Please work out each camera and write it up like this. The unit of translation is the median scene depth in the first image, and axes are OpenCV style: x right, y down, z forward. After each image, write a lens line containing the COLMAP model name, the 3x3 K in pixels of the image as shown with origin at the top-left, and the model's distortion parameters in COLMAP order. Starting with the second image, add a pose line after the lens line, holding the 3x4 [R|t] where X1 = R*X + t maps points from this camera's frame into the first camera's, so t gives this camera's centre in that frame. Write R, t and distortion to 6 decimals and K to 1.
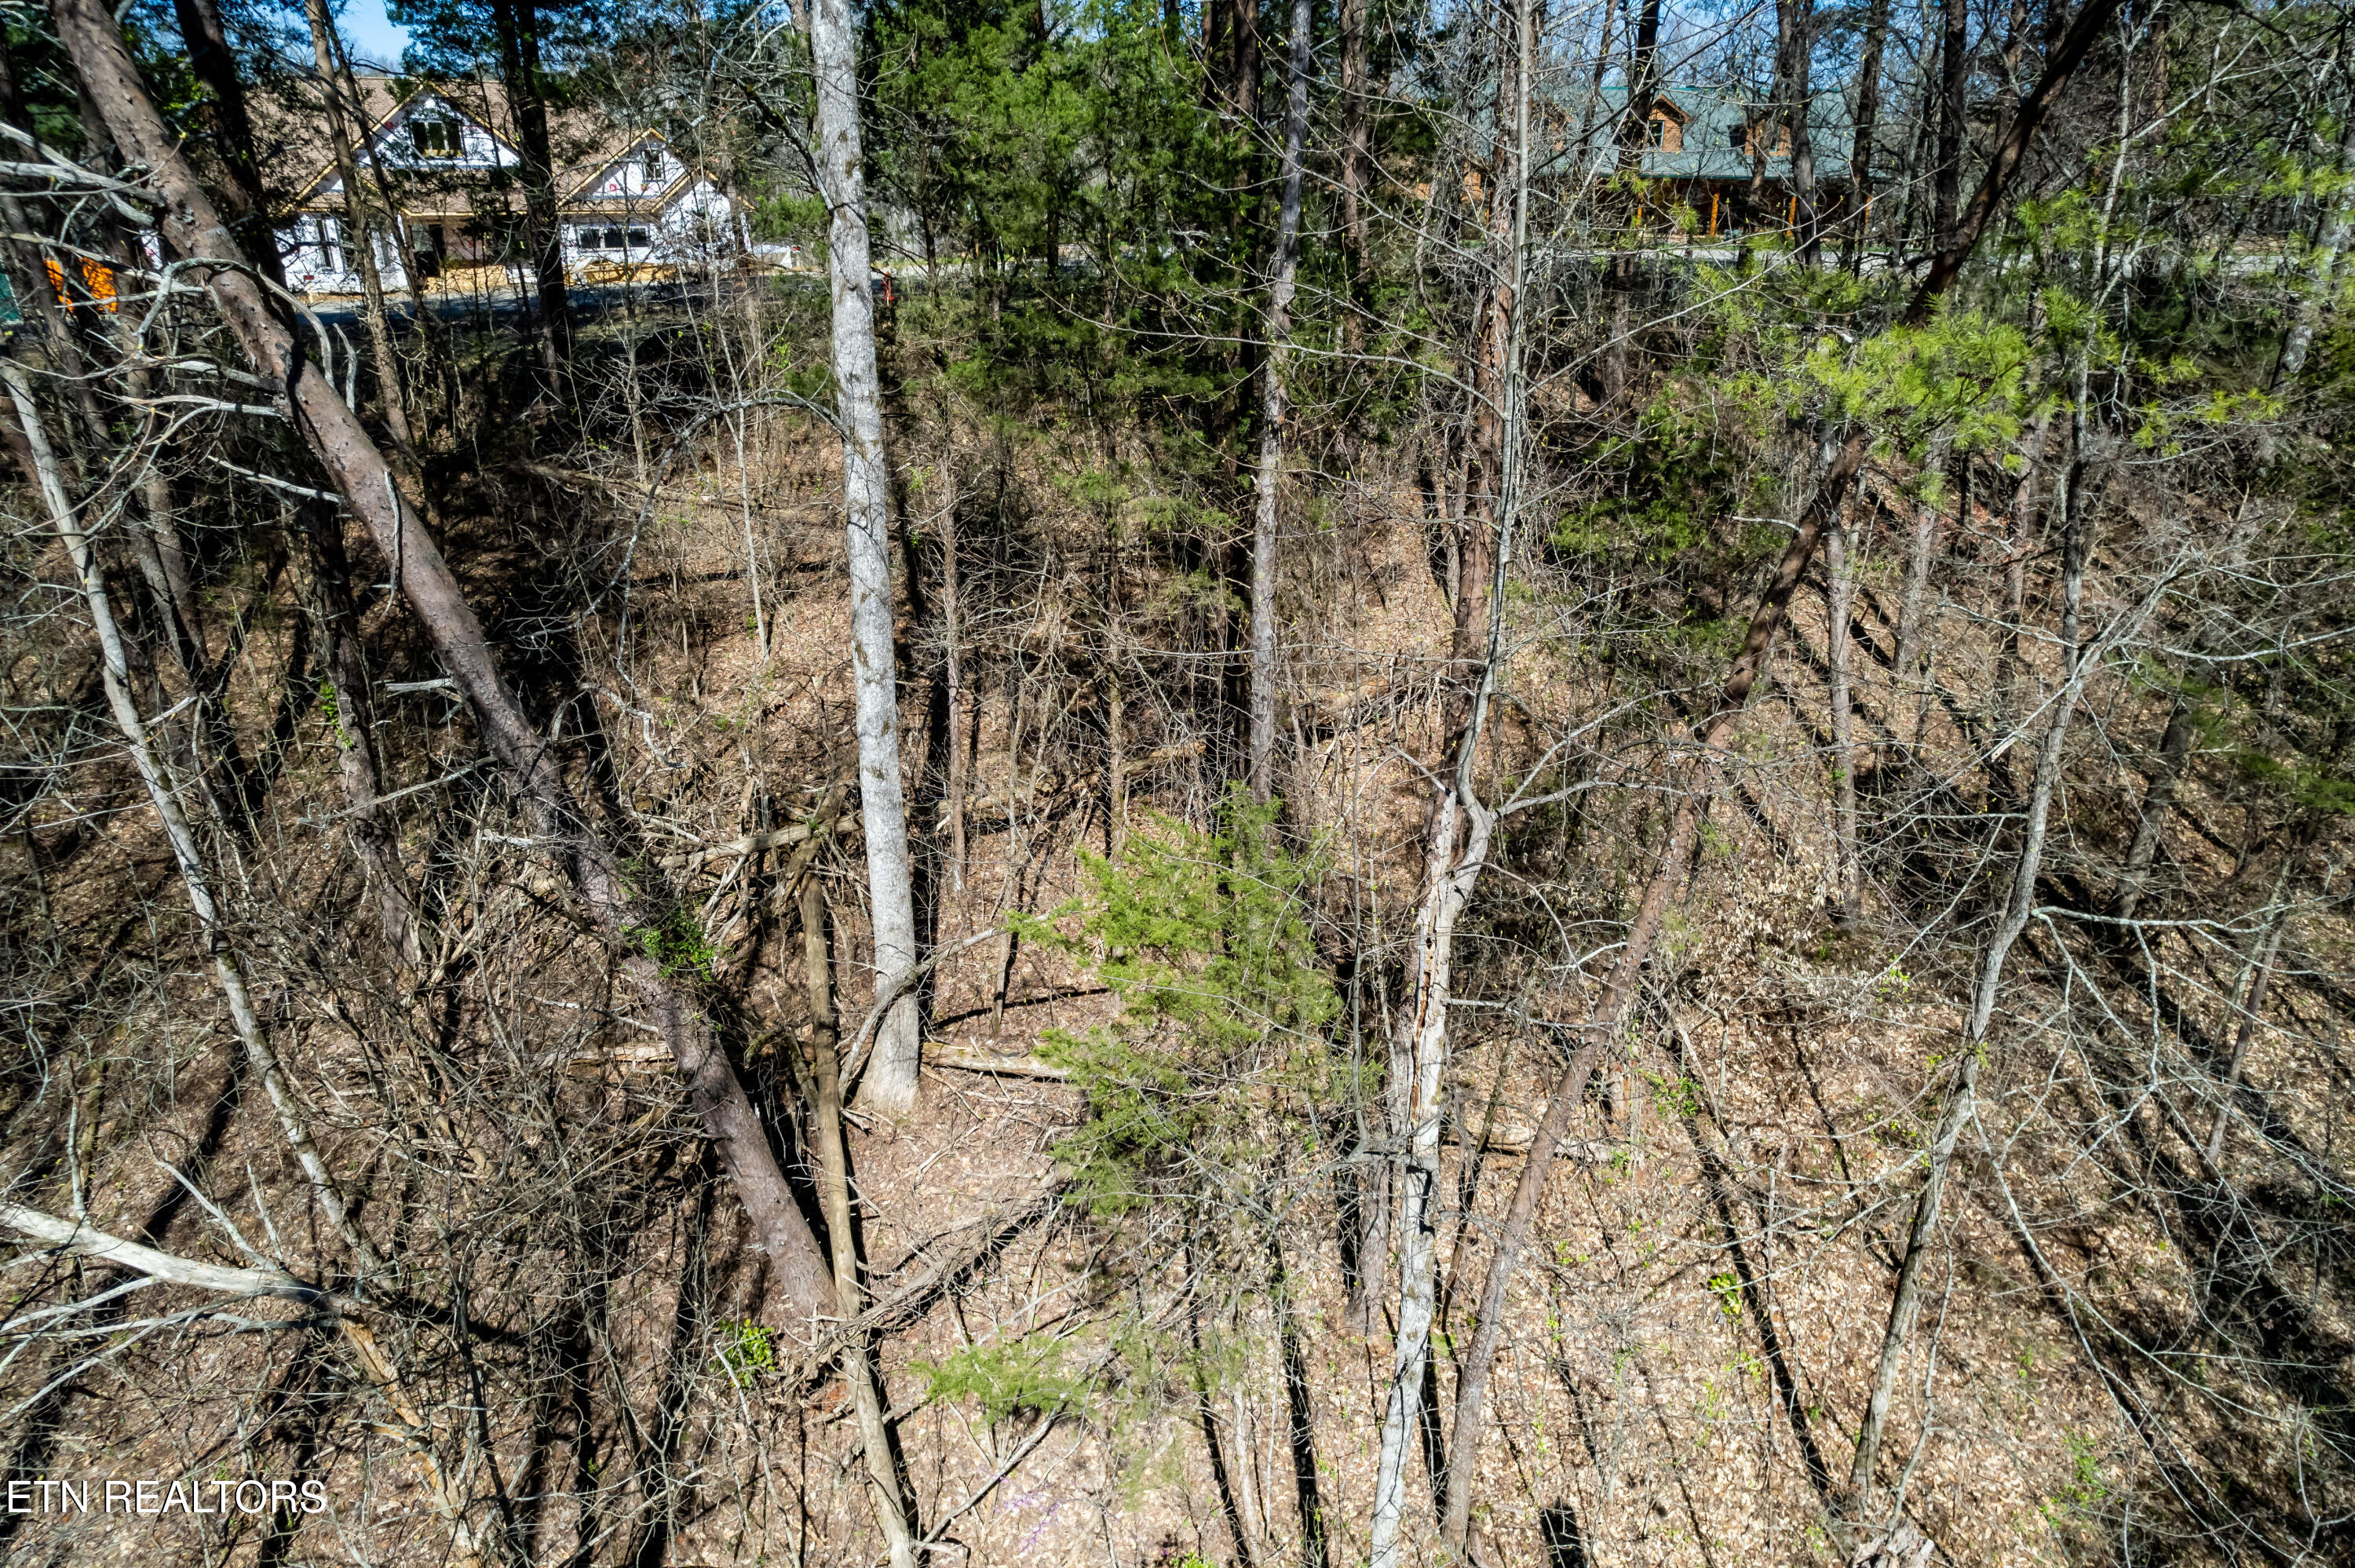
lens RADIAL K [[1510.6, 0, 1170.6], [0, 1510.6, 792.9], [0, 0, 1]] dist [-0.077815, 0.064228]
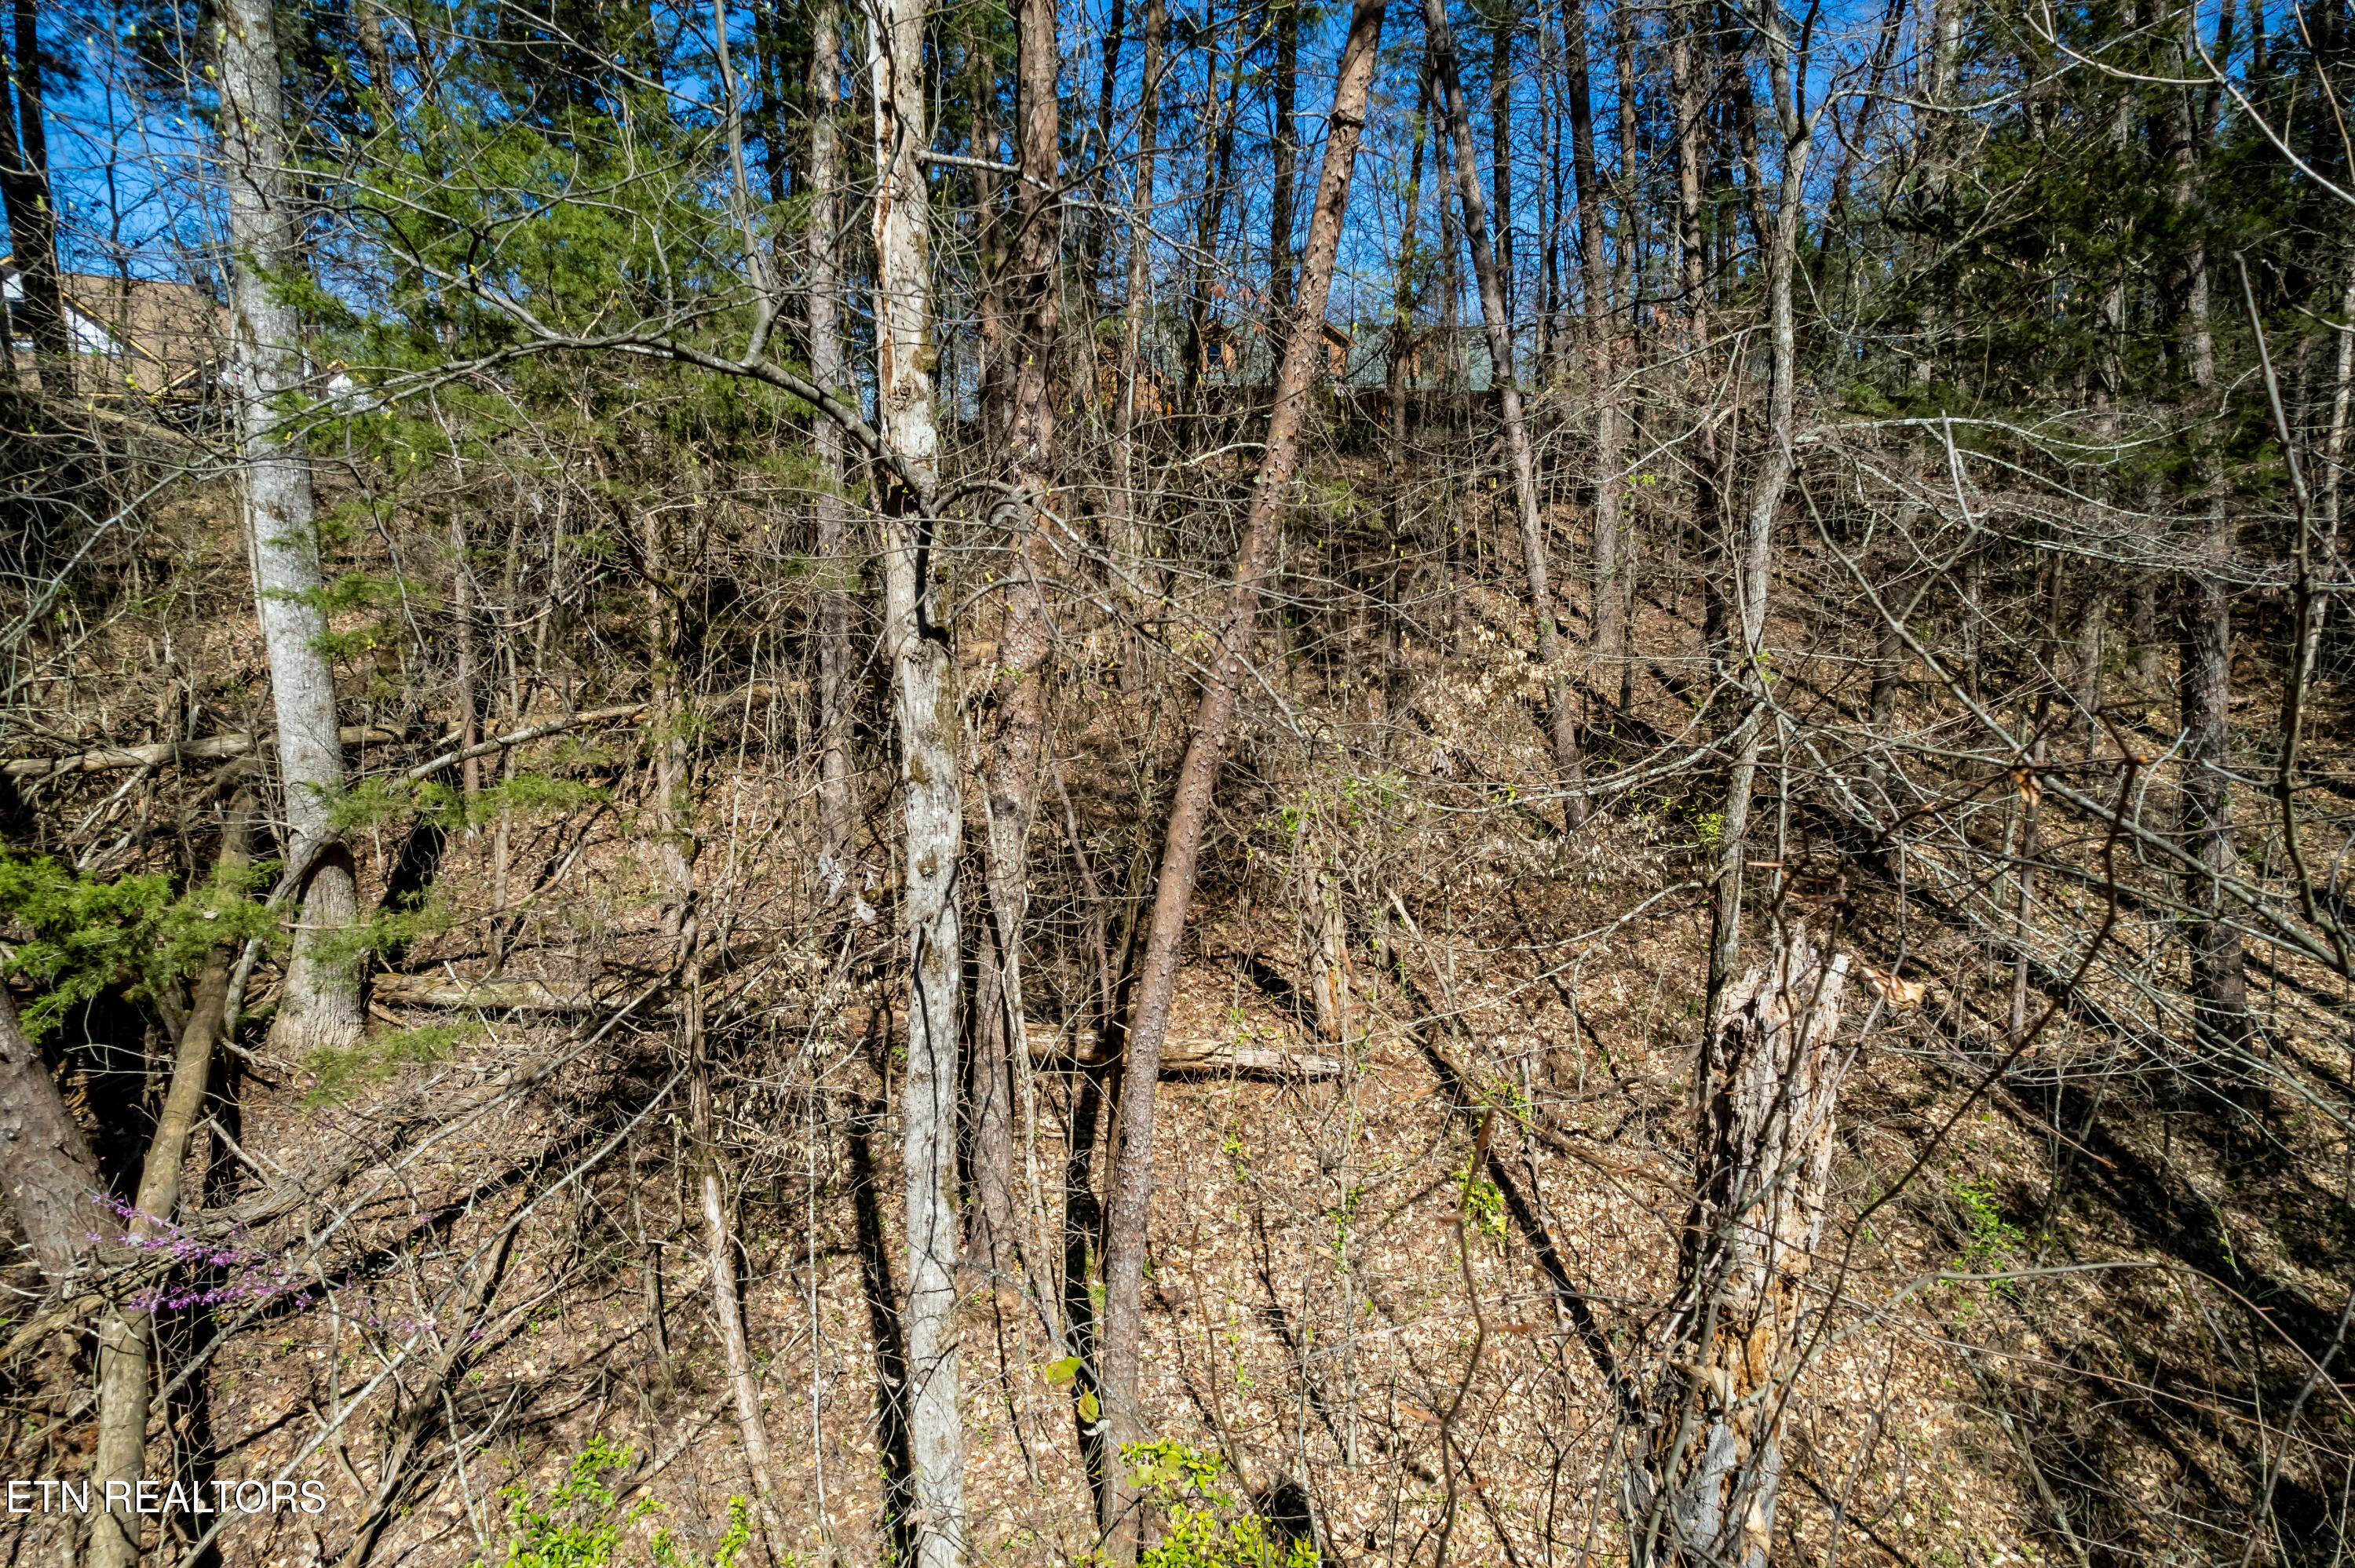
lens RADIAL K [[1510.6, 0, 1169.0], [0, 1510.6, 780.8], [0, 0, 1]] dist [-0.077815, 0.064228]
pose [[0.983458, -0.029489, 0.178718, 0.091638], [0.068233, 0.974290, -0.214716, 0.280160], [-0.167791, 0.223359, 0.960186, 0.262085]]
